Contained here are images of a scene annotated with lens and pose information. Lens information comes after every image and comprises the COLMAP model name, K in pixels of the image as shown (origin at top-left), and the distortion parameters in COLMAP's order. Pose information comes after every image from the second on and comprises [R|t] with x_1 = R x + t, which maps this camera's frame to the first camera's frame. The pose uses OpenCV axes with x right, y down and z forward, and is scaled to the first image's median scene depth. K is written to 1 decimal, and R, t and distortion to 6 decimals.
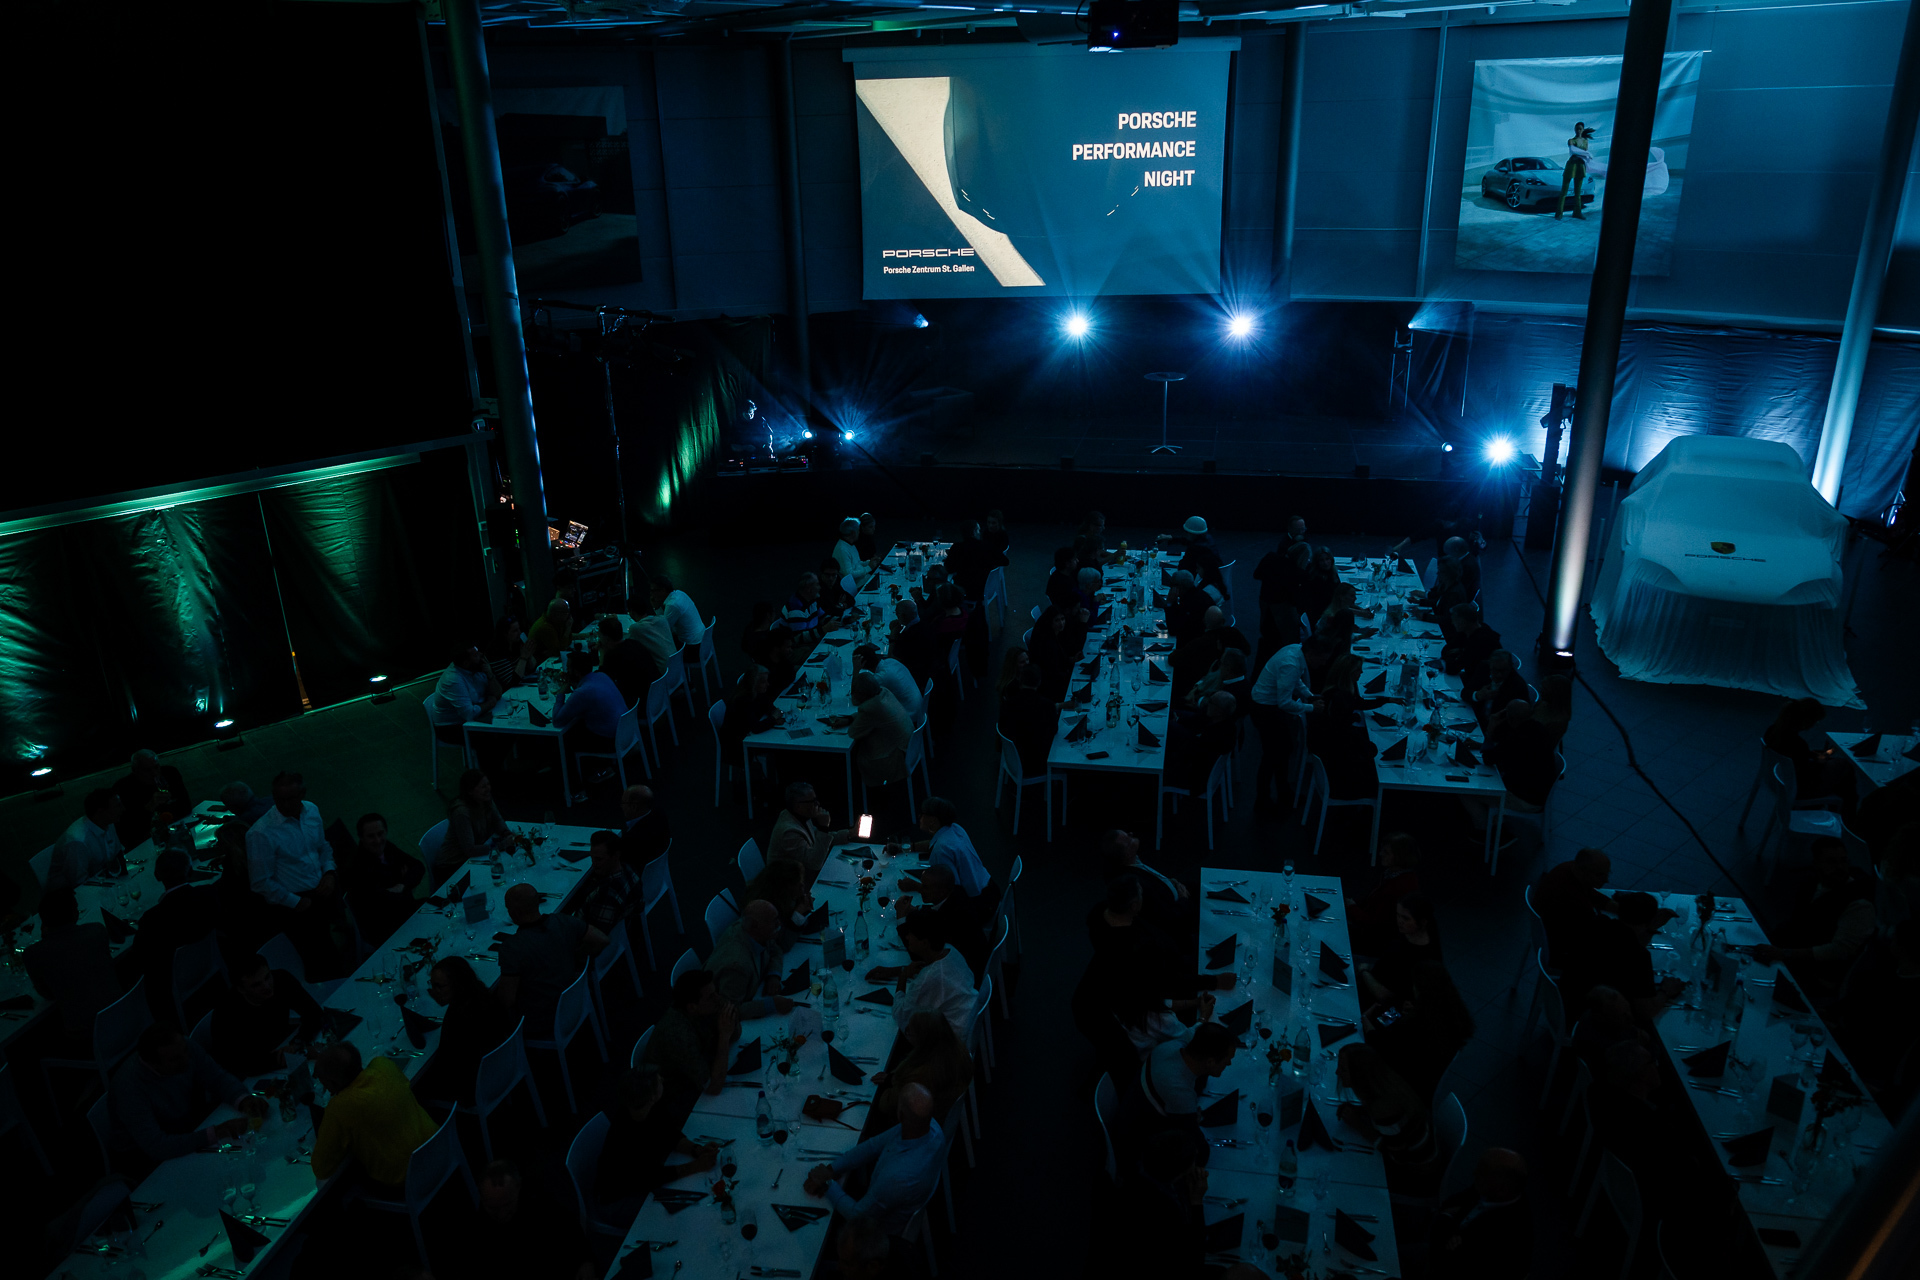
lens RADIAL K [[1369.5, 0, 955.0], [0, 1369.5, 631.7], [0, 0, 1]] dist [0.001572, 0.002328]
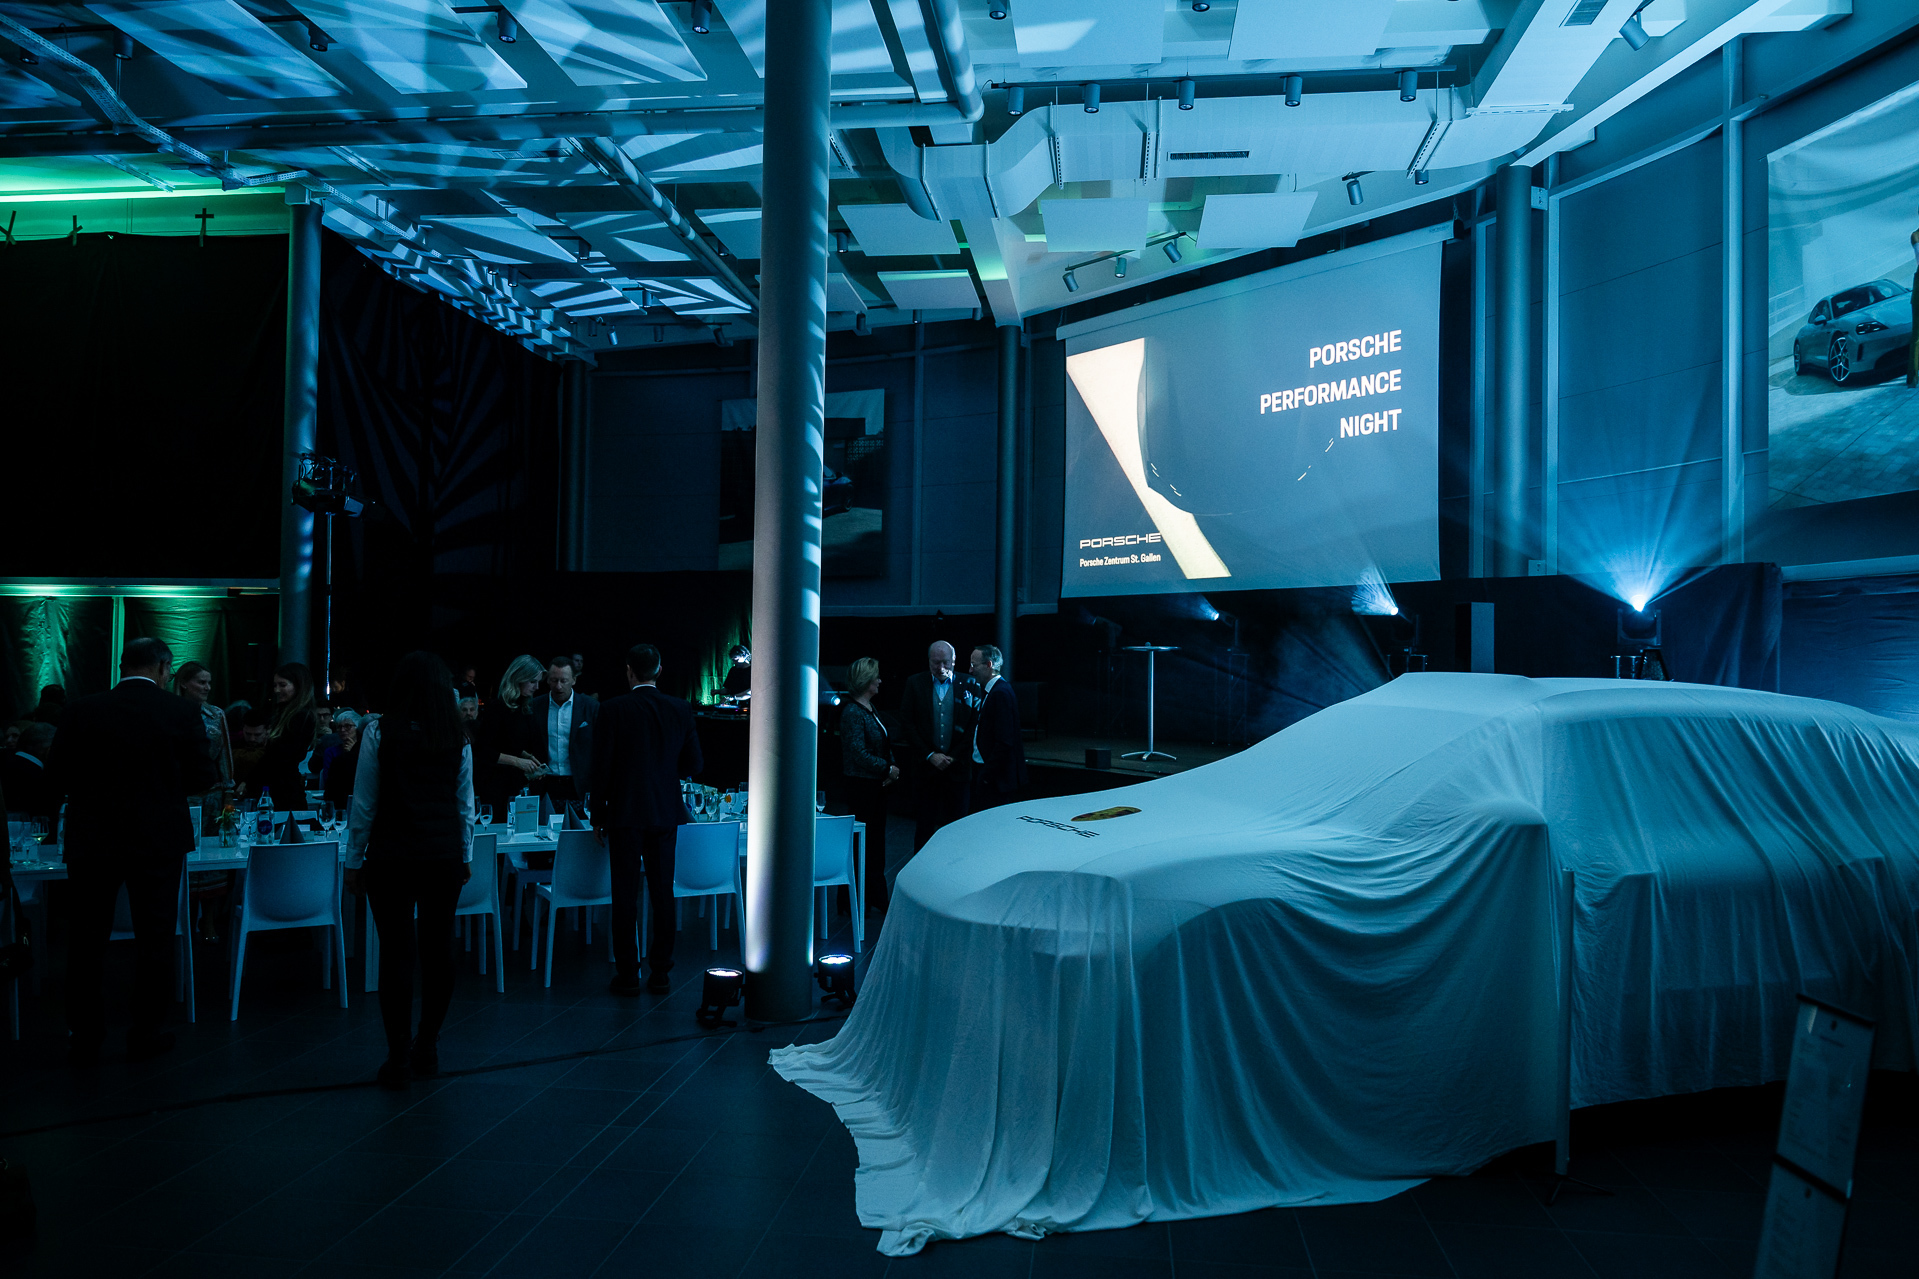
lens RADIAL K [[1368.8, 0, 966.2], [0, 1368.8, 636.4], [0, 0, 1]] dist [0.001572, 0.002328]
pose [[0.666374, 0.015922, -0.745447, 0.549771], [-0.292473, 0.925228, -0.241687, 0.000638], [0.685861, 0.379077, 0.621205, 0.467452]]
